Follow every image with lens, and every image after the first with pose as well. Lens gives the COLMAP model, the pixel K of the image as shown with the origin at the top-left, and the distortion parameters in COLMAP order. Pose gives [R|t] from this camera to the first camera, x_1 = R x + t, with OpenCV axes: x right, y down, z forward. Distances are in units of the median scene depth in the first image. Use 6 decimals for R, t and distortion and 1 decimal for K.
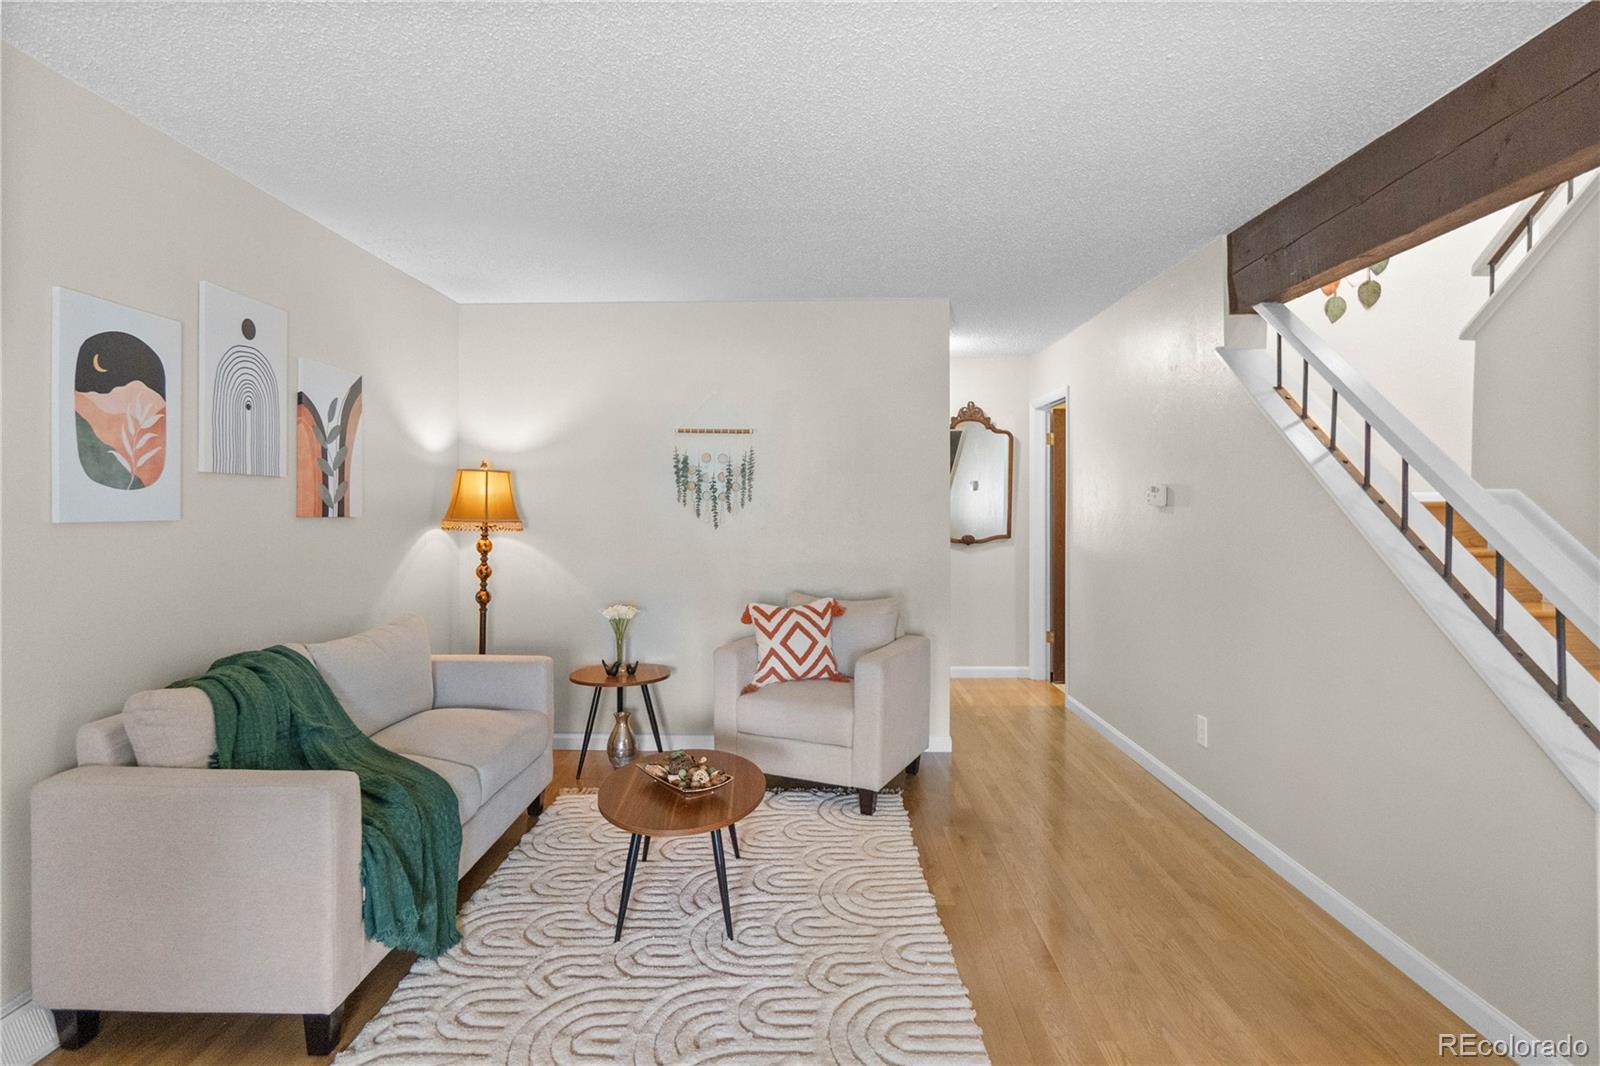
lens RADIAL K [[821.1, 0, 804.5], [0, 821.1, 507.9], [0, 0, 1]] dist [-0.005609, -0.002943]
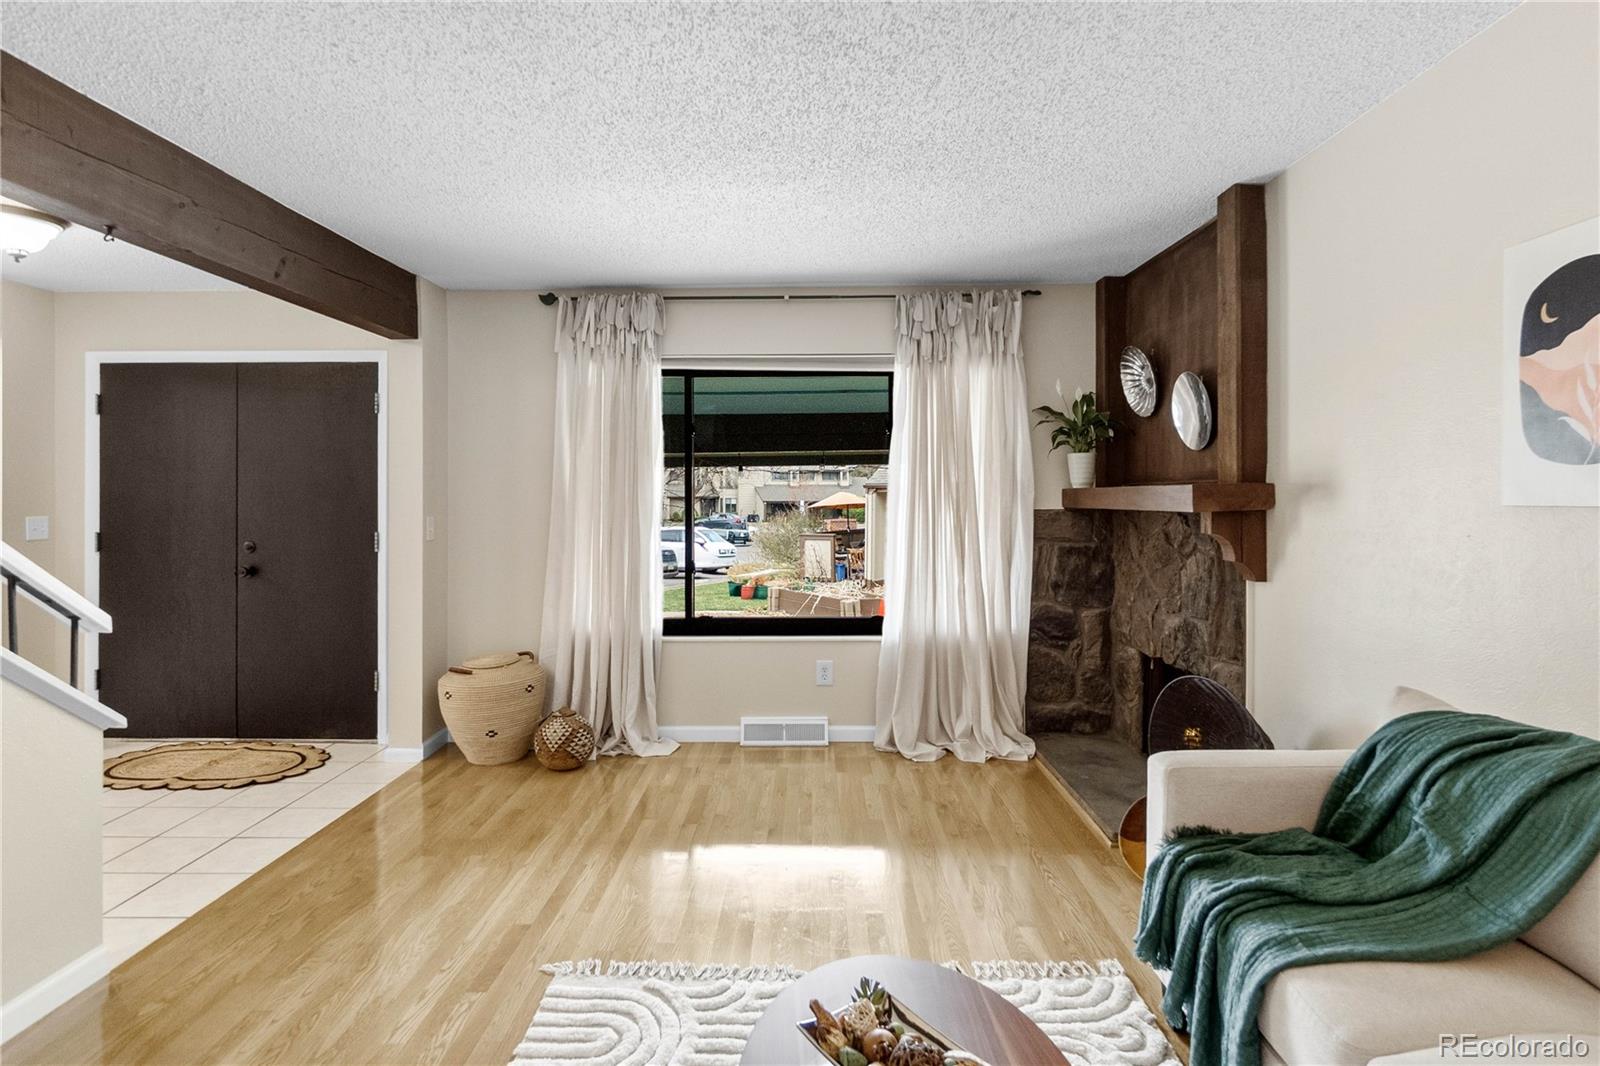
lens RADIAL K [[821.1, 0, 800.9], [0, 821.1, 521.4], [0, 0, 1]] dist [-0.005609, -0.002943]
pose [[-0.999990, 0.004434, -0.001017, -0.072648], [0.004408, 0.999687, 0.024640, 0.006161], [0.001126, 0.024636, -0.999696, 1.234335]]
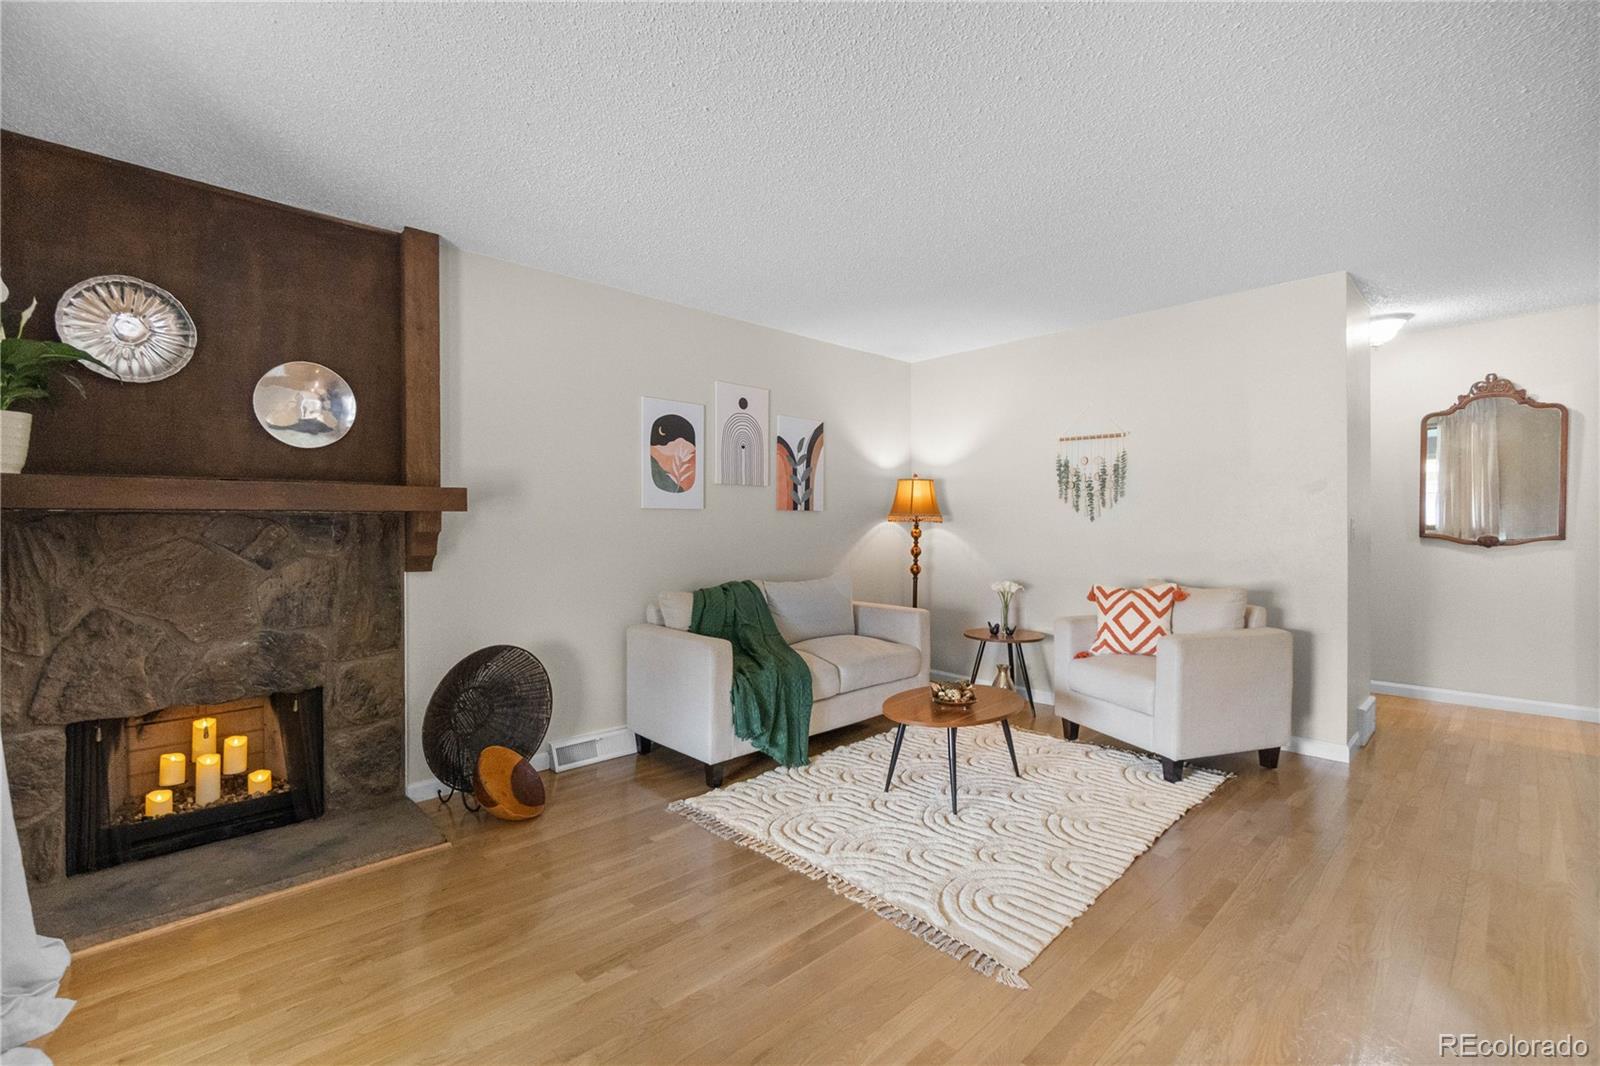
lens RADIAL K [[706.9, 0, 788.5], [0, 706.9, 526.0], [0, 0, 1]] dist [-0.006385, 0.002349]
pose [[0.691875, 0.000935, -0.722017, 0.428672], [0.002091, 0.999992, 0.003299, 0.037661], [0.722014, -0.003792, 0.691868, 0.002399]]
